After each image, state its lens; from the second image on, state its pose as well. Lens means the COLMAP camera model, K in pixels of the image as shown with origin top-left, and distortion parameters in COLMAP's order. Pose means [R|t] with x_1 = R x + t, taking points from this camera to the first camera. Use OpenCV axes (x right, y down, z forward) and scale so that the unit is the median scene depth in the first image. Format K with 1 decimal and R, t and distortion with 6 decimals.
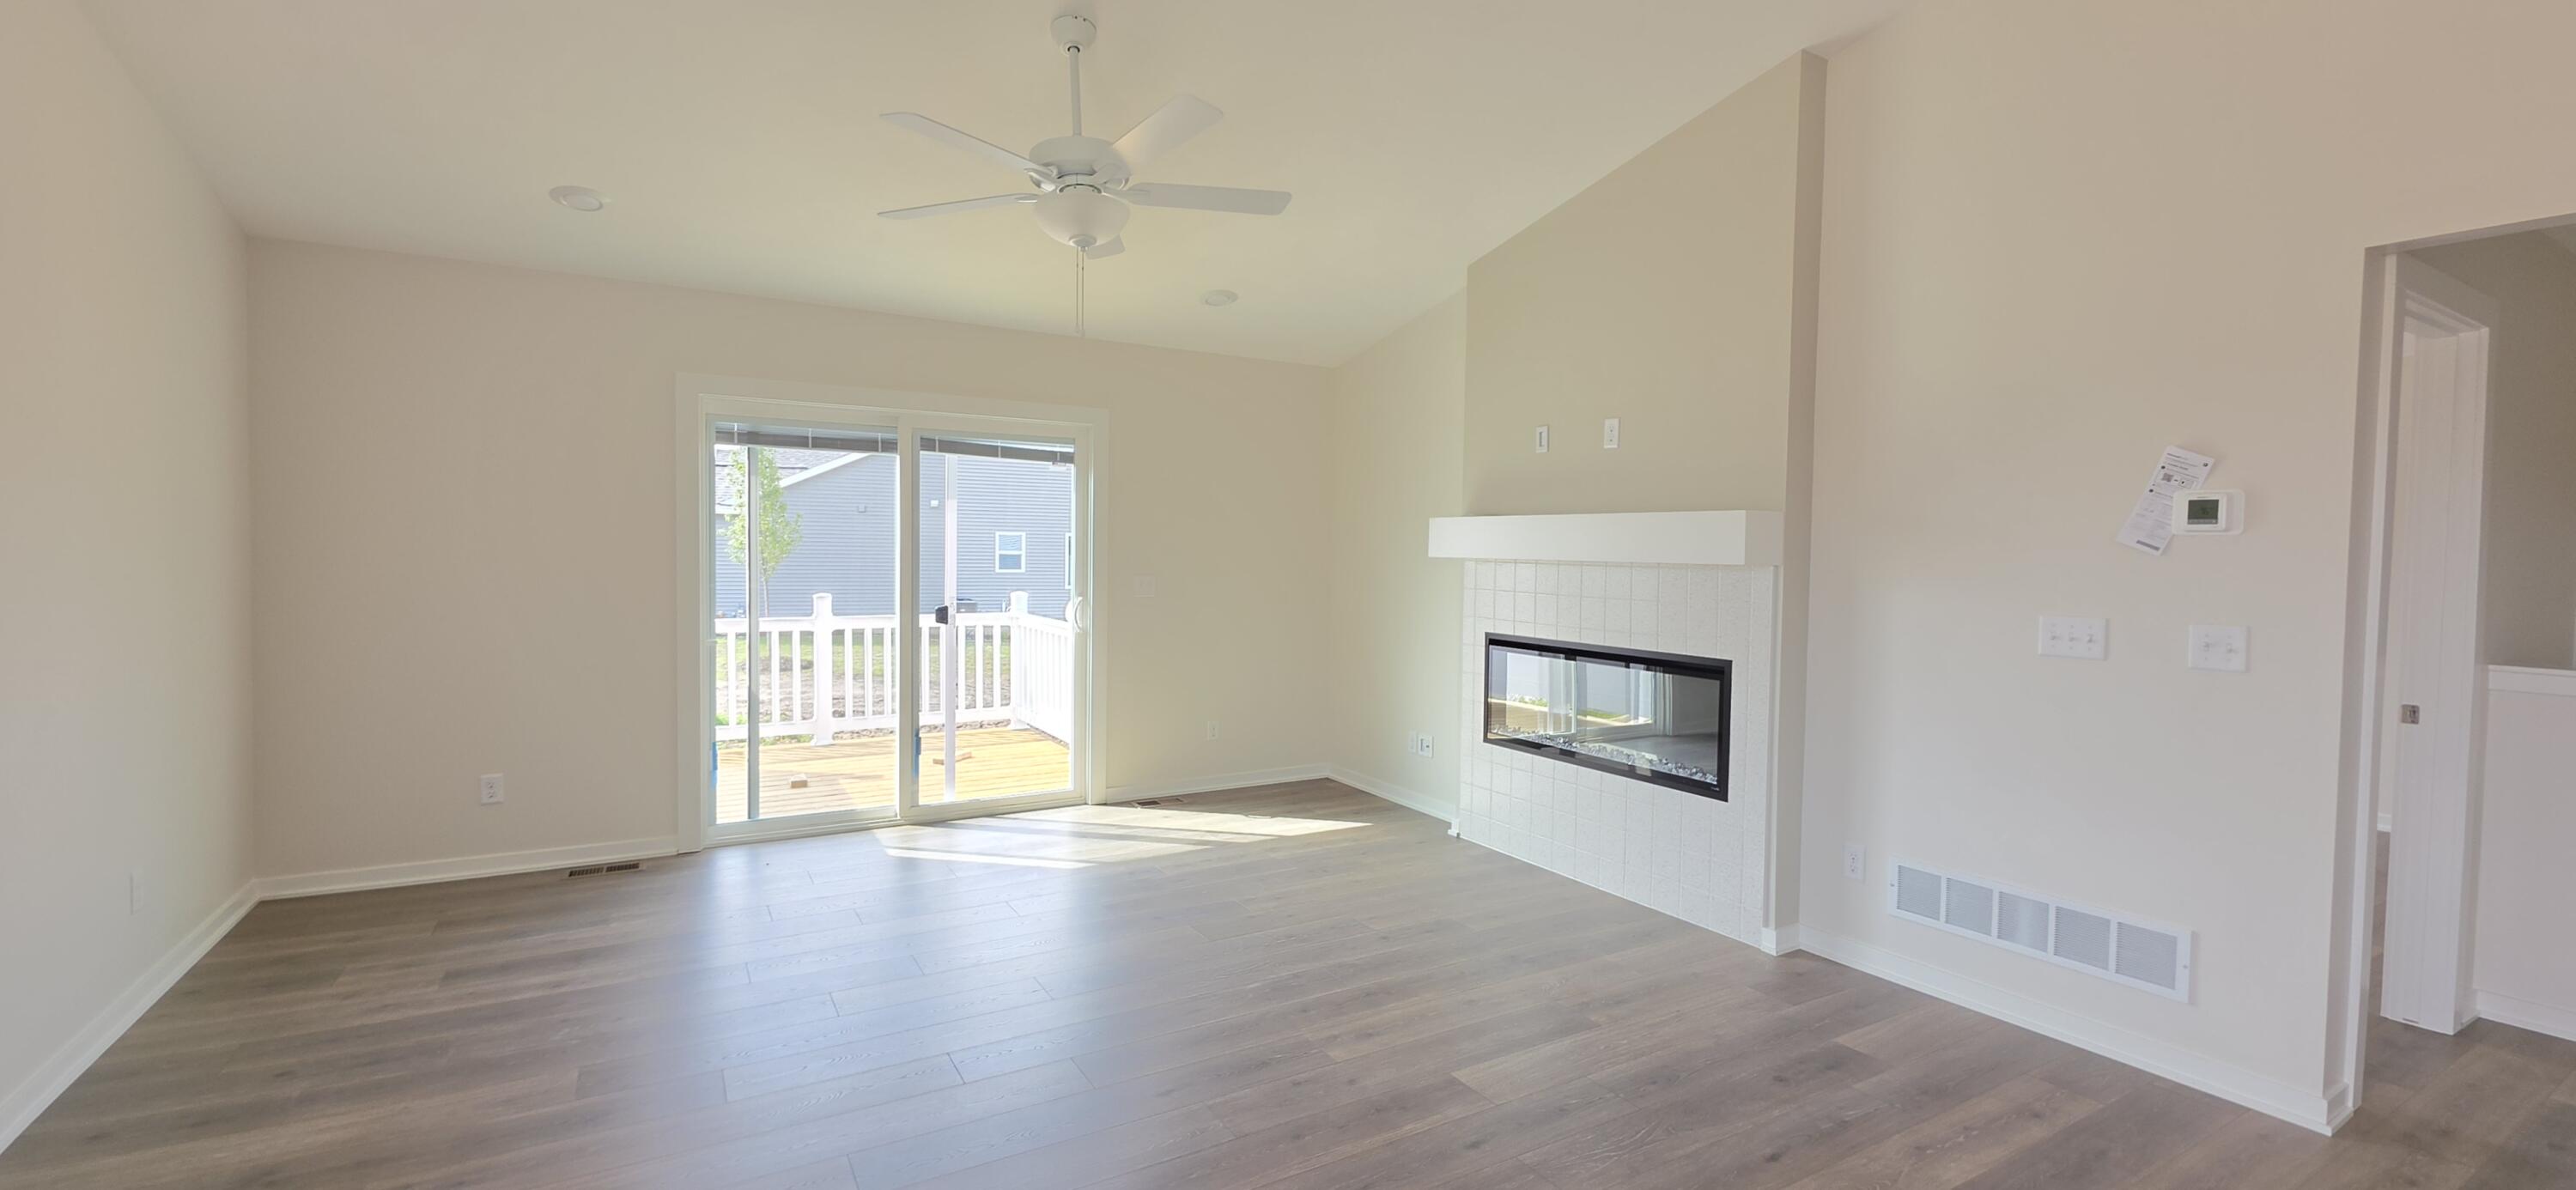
lens RADIAL K [[1068.1, 0, 1311.2], [0, 1068.1, 590.5], [0, 0, 1]] dist [0.007555, -0.005399]
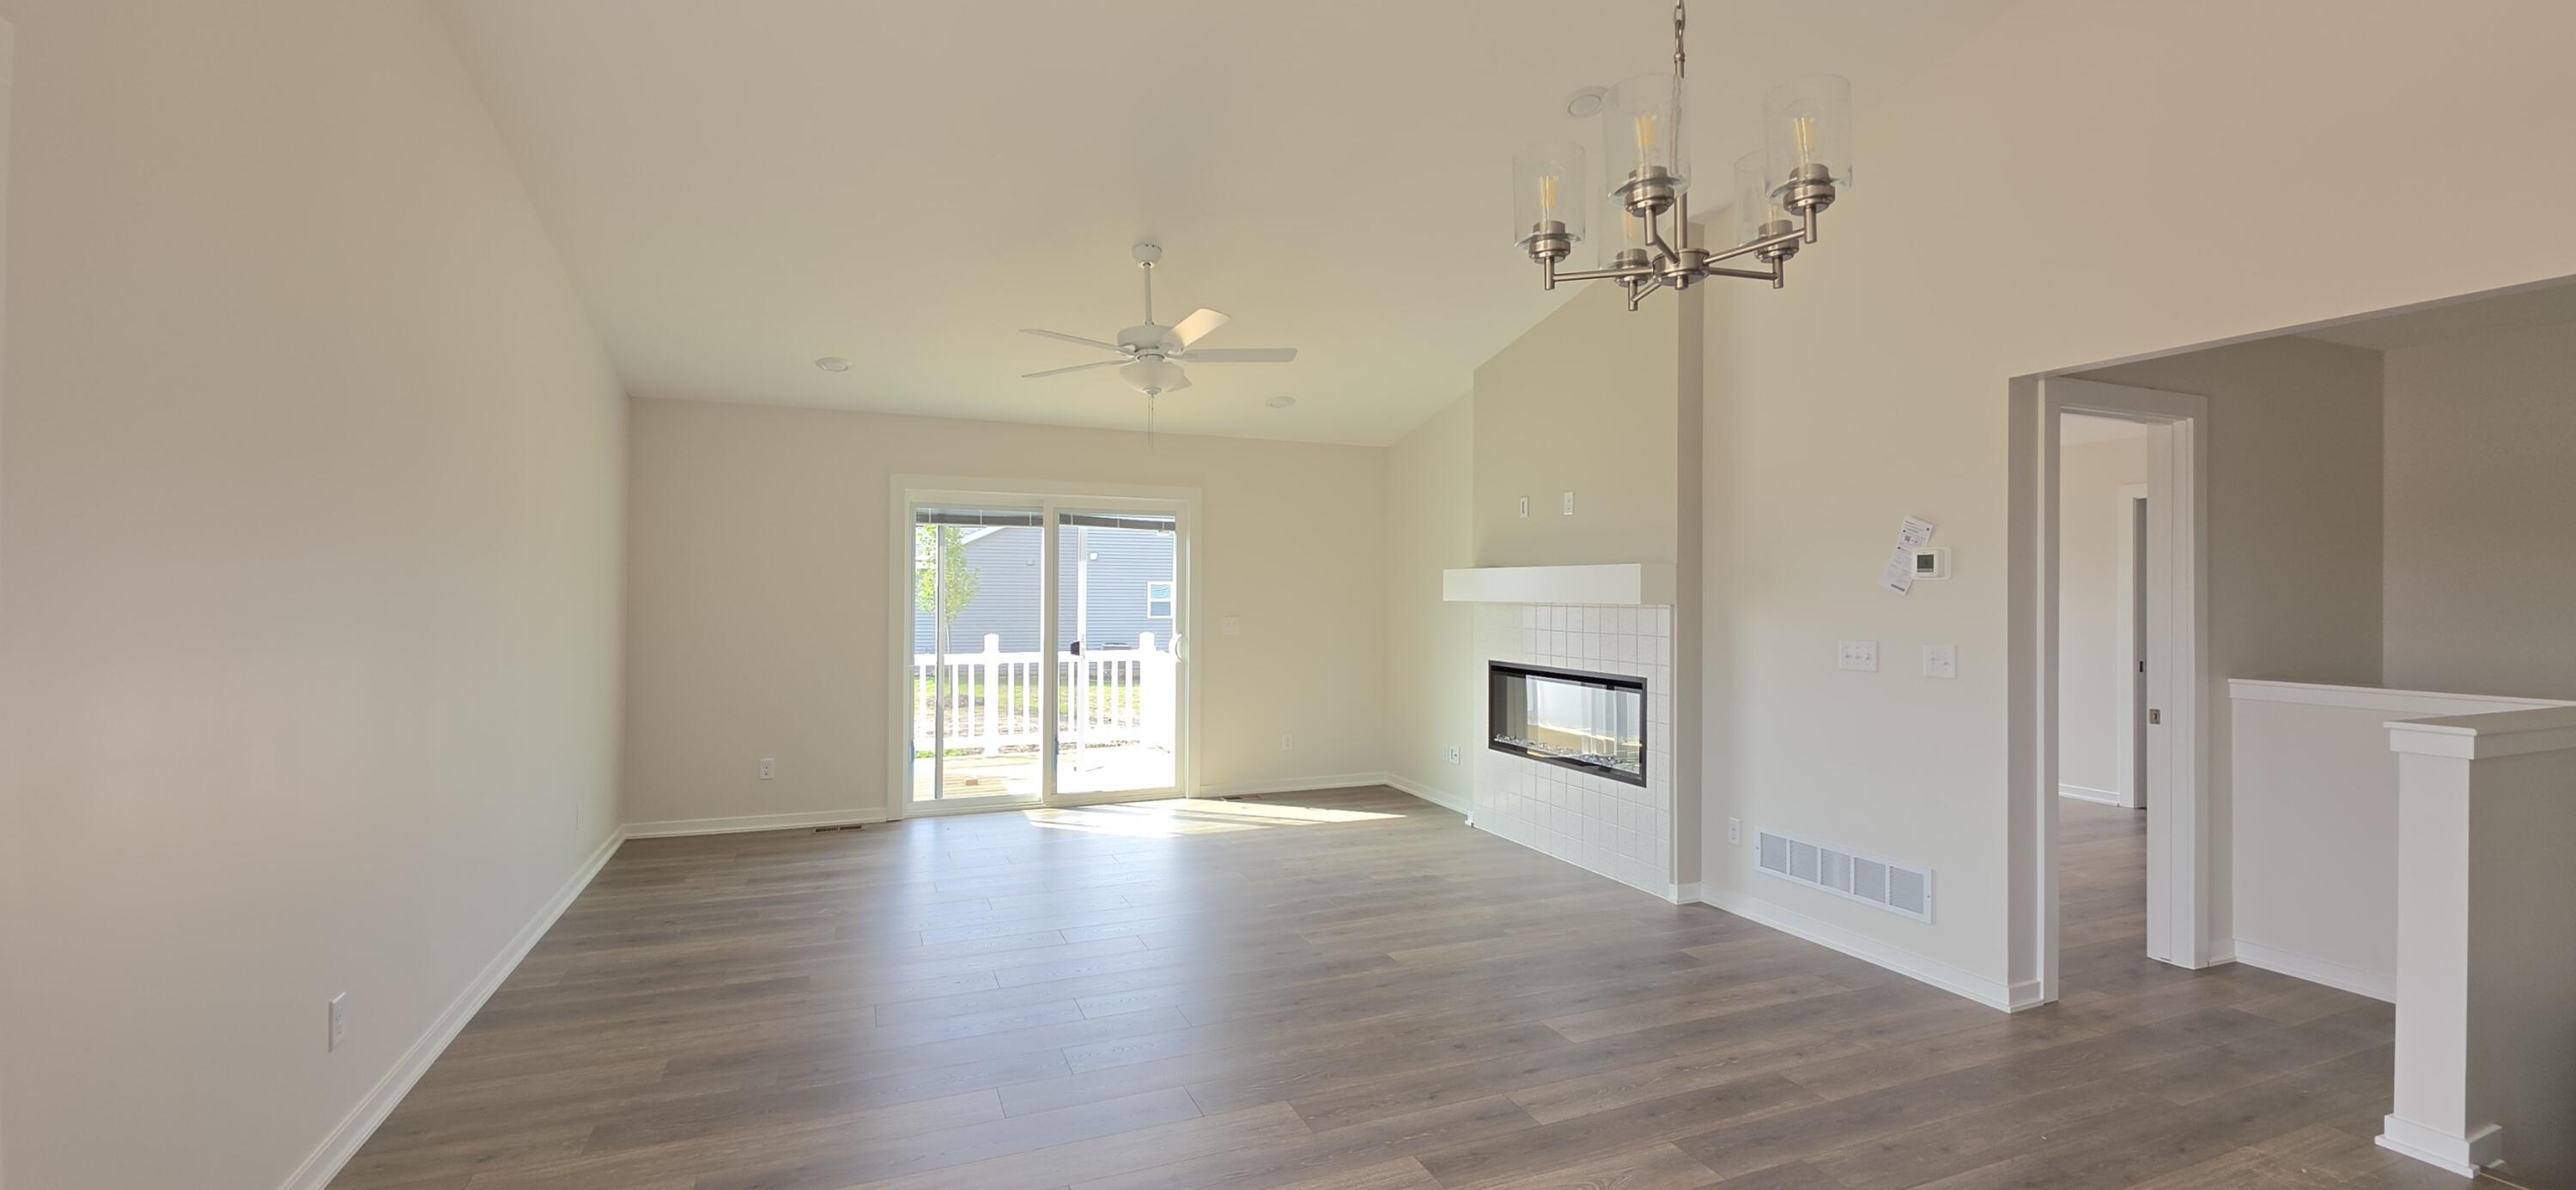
lens RADIAL K [[1068.1, 0, 1315.9], [0, 1068.1, 590.3], [0, 0, 1]] dist [0.007555, -0.005399]
pose [[0.990028, -0.009950, -0.140518, 0.182823], [0.003912, 0.999060, -0.043183, 0.013516], [0.140815, 0.042203, 0.989136, -0.358969]]
